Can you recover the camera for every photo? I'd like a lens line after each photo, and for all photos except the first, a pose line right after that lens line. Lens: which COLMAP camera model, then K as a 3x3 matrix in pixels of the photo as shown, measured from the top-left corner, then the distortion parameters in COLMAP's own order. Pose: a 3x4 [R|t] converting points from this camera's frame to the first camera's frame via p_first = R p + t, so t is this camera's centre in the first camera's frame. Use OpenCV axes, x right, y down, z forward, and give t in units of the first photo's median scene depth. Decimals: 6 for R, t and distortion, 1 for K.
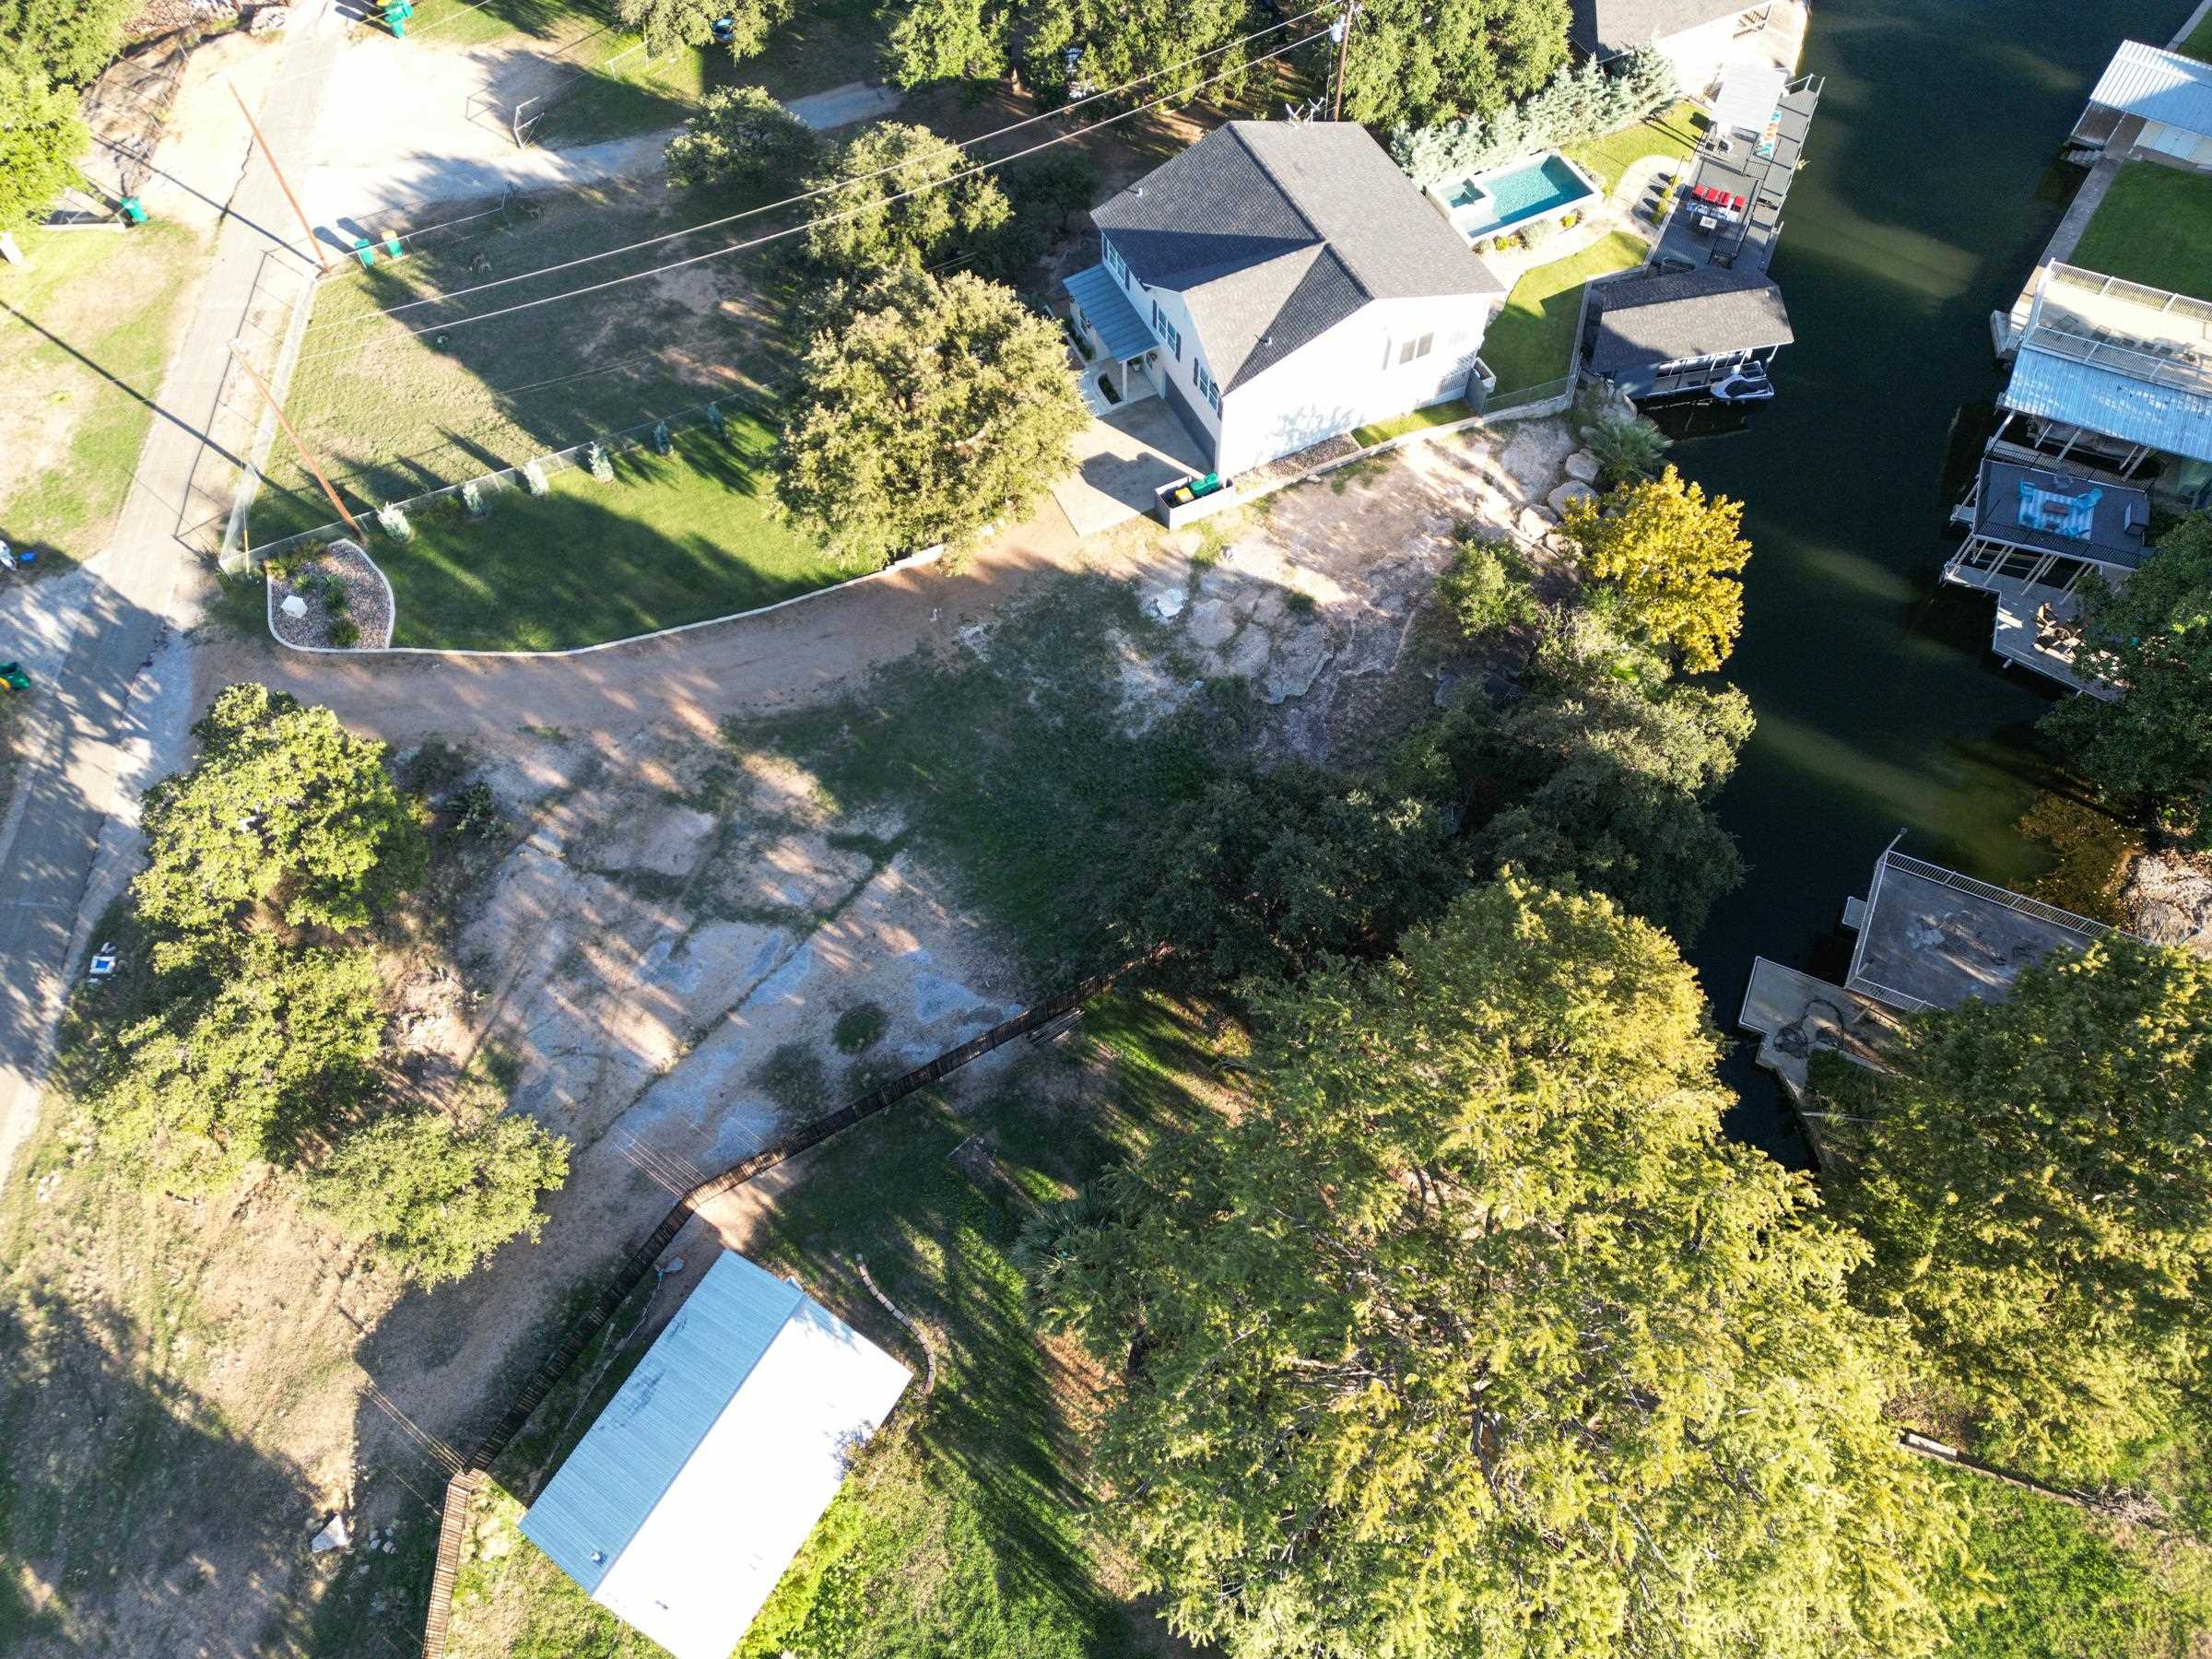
lens RADIAL K [[1539.6, 0, 1101.9], [0, 1539.6, 836.3], [0, 0, 1]] dist [0.095450, -0.094927]
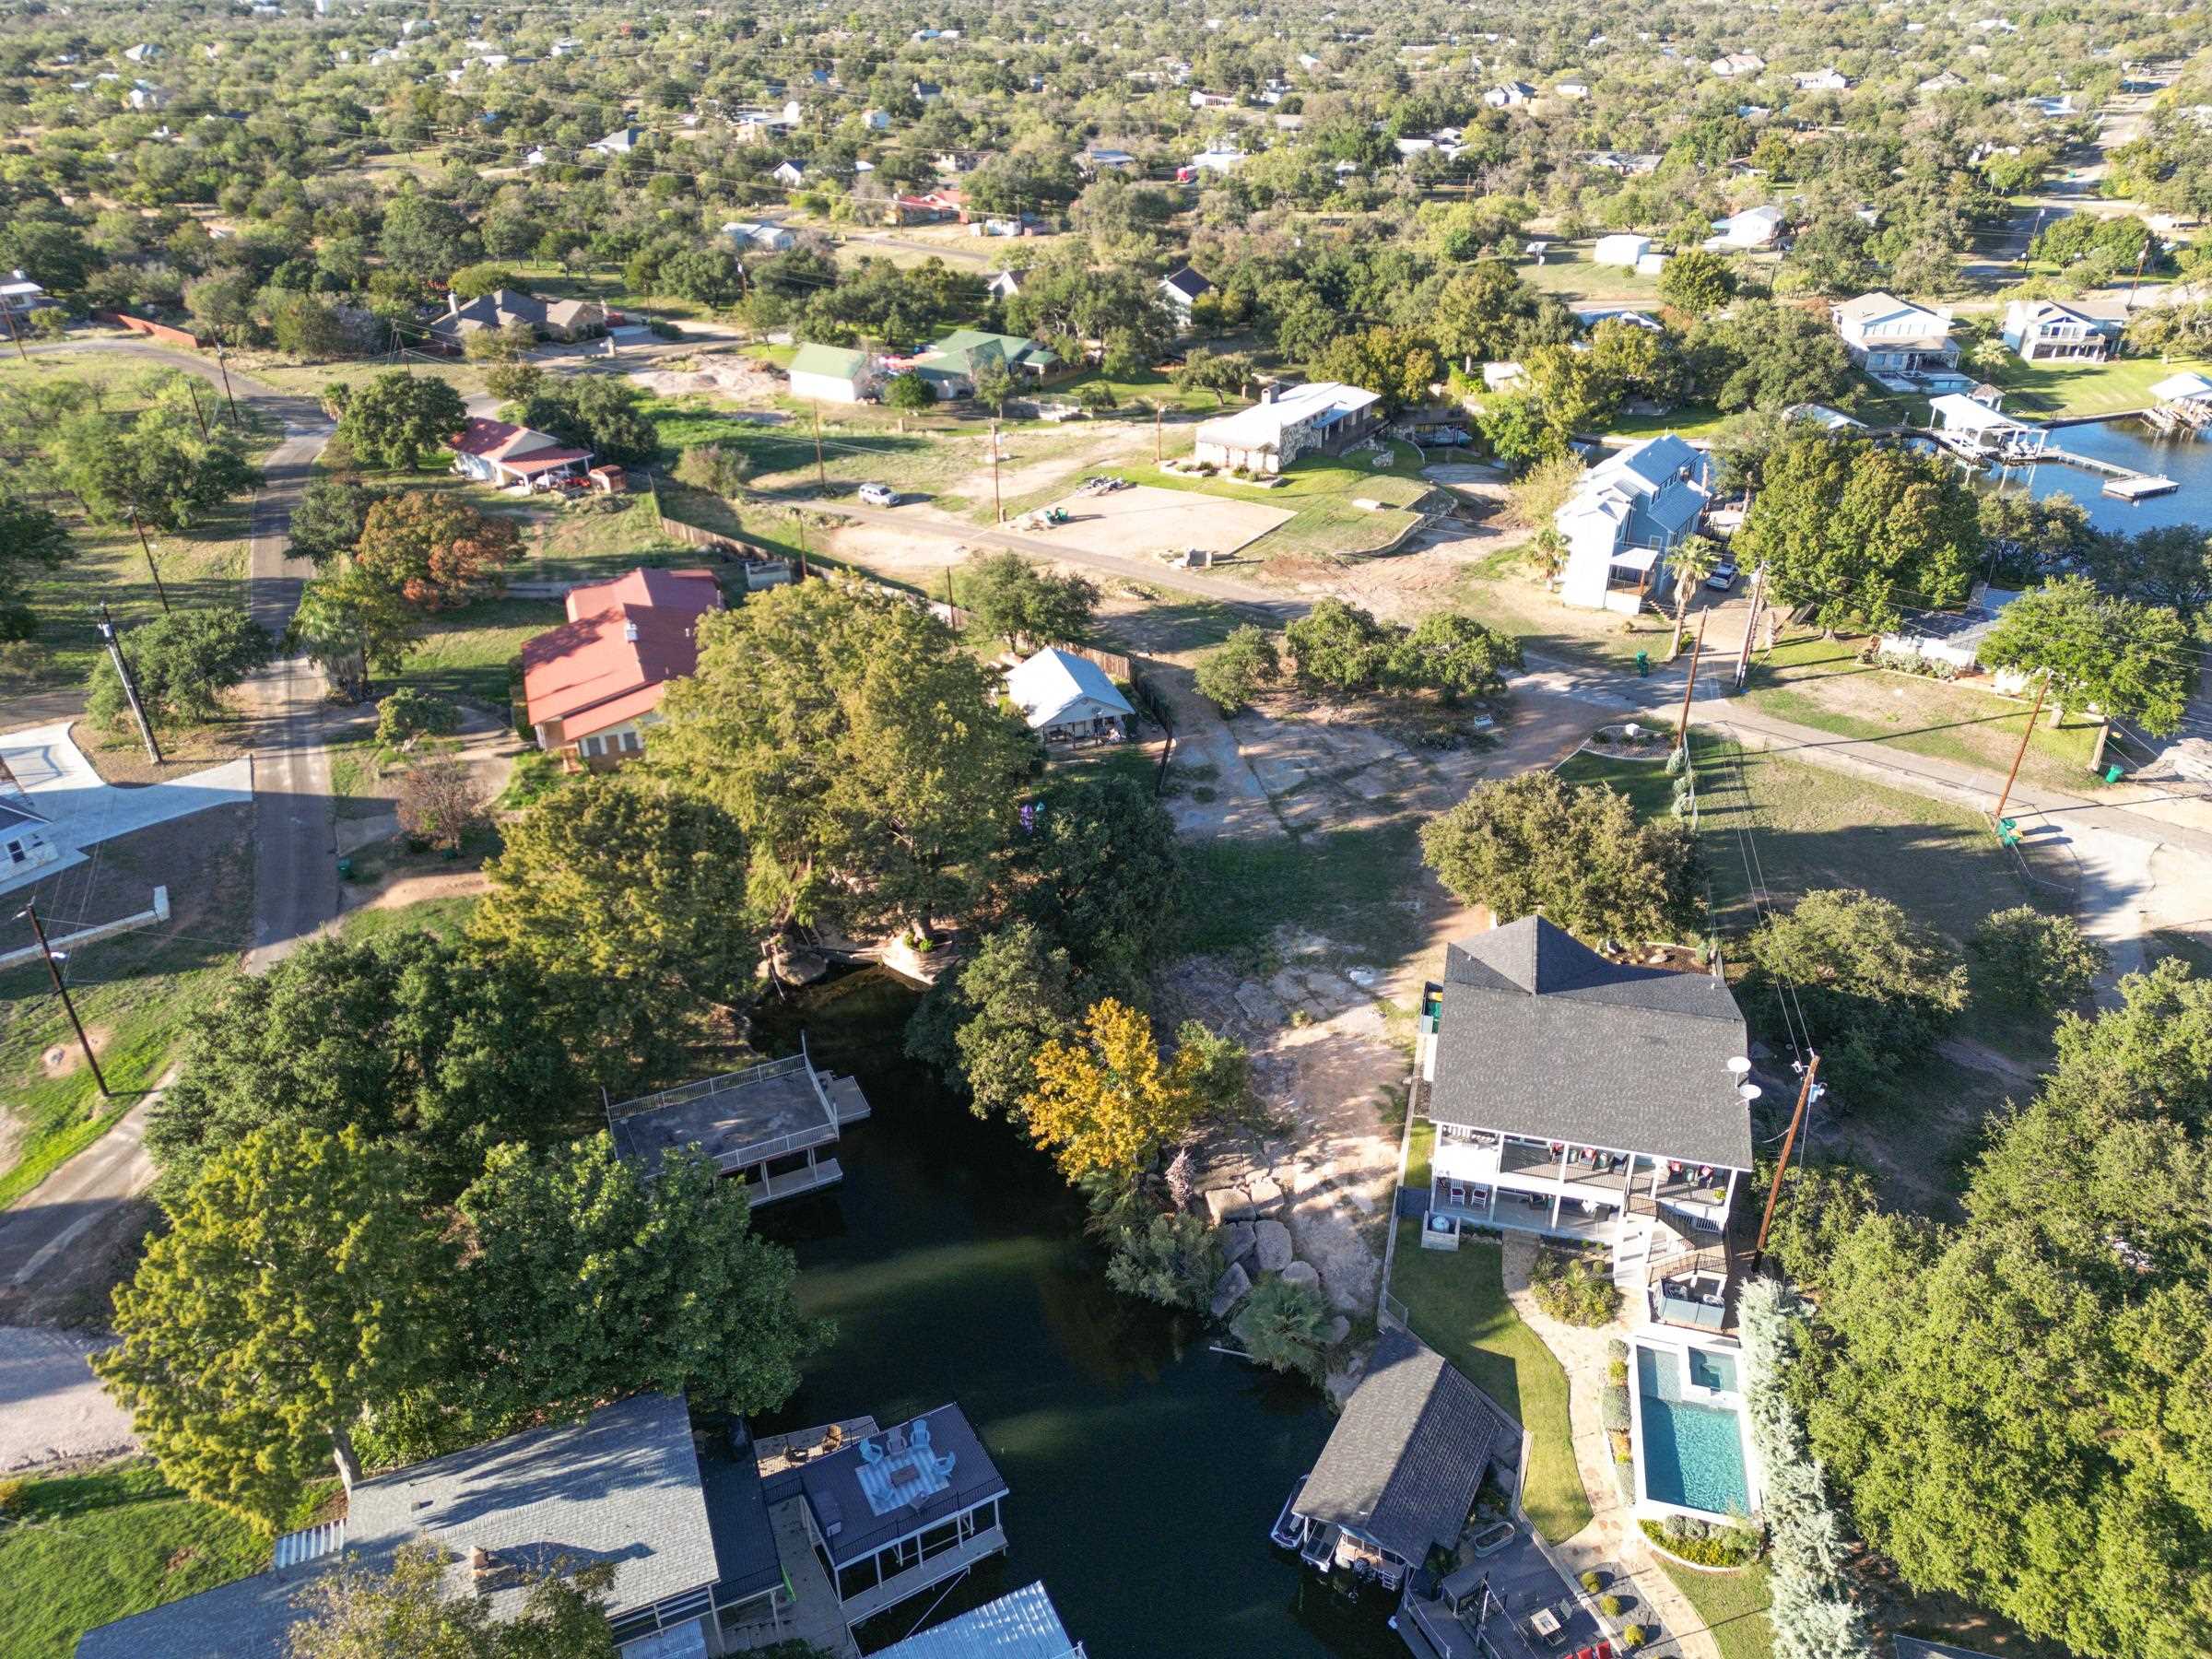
lens RADIAL K [[1539.6, 0, 1101.9], [0, 1539.6, 836.3], [0, 0, 1]] dist [0.095450, -0.094927]
pose [[-0.648275, 0.388623, -0.654761, 0.967487], [-0.646369, 0.173614, 0.743011, -0.975066], [0.402427, 0.904892, 0.138644, 0.619741]]
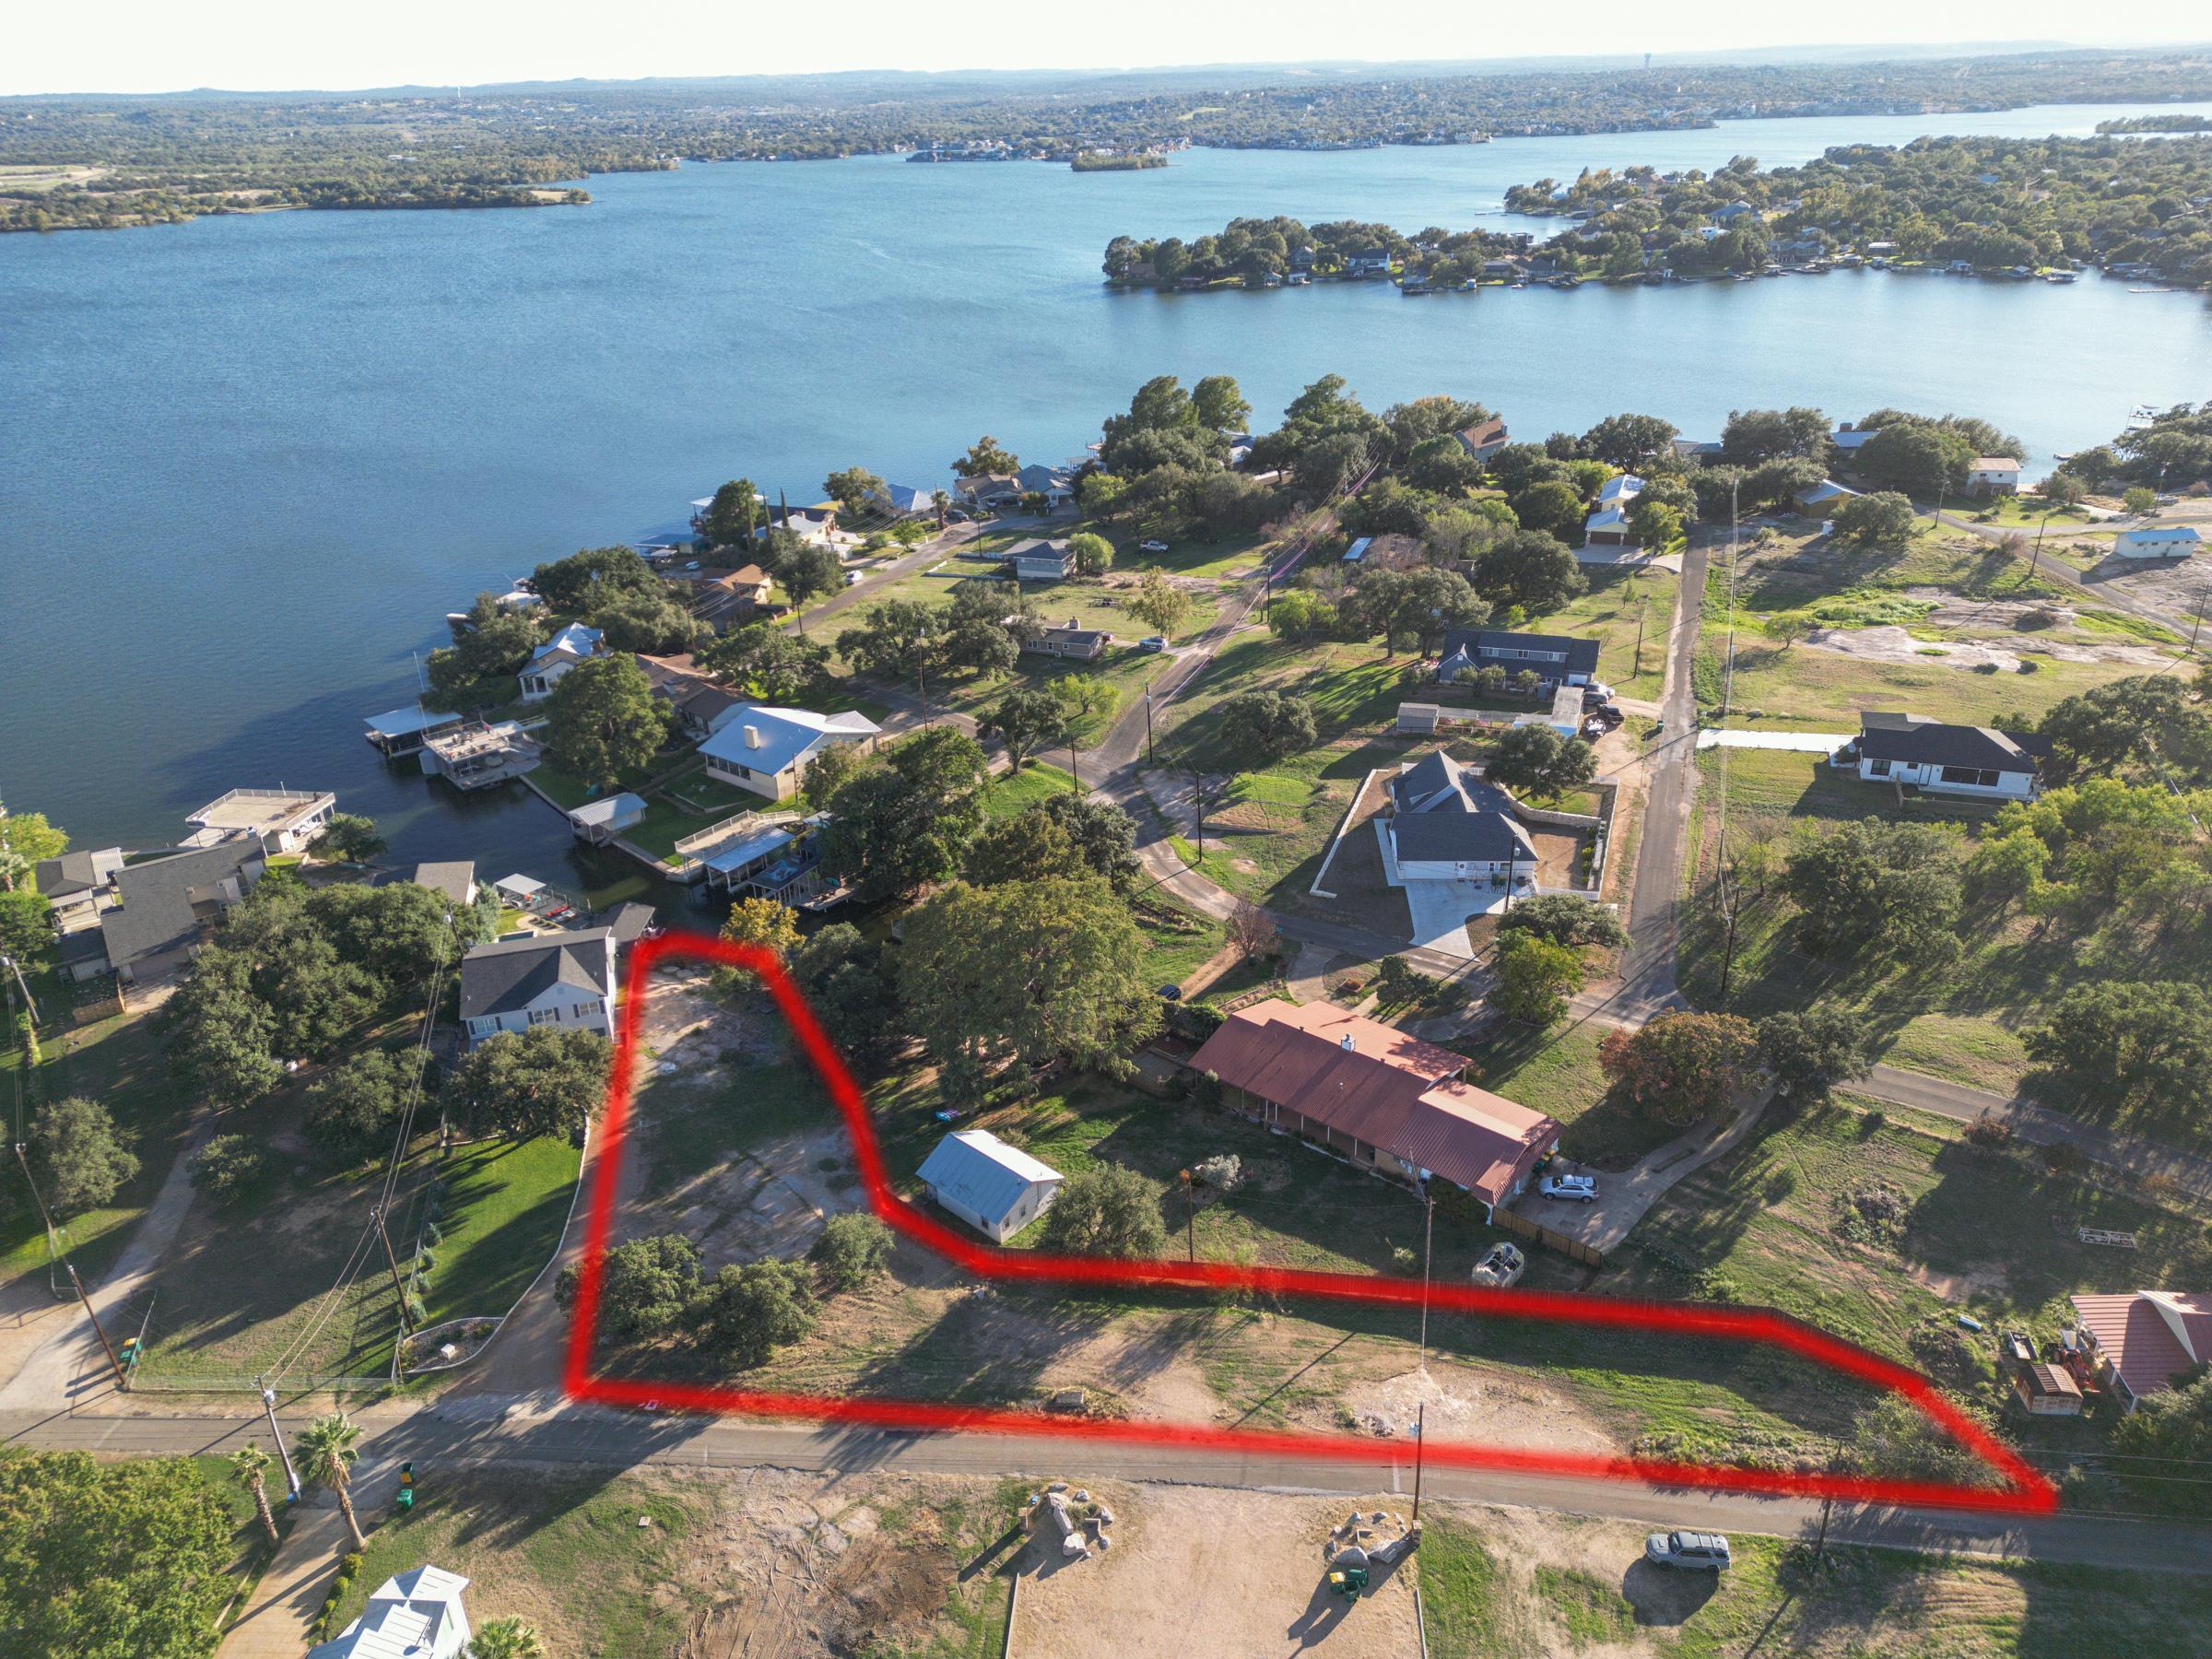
lens RADIAL K [[1539.6, 0, 1101.9], [0, 1539.6, 836.3], [0, 0, 1]] dist [0.095450, -0.094927]
pose [[0.191614, -0.421524, 0.886342, -1.590378], [0.861053, 0.505607, 0.054309, 0.083176], [-0.471033, 0.752781, 0.459836, -0.503406]]
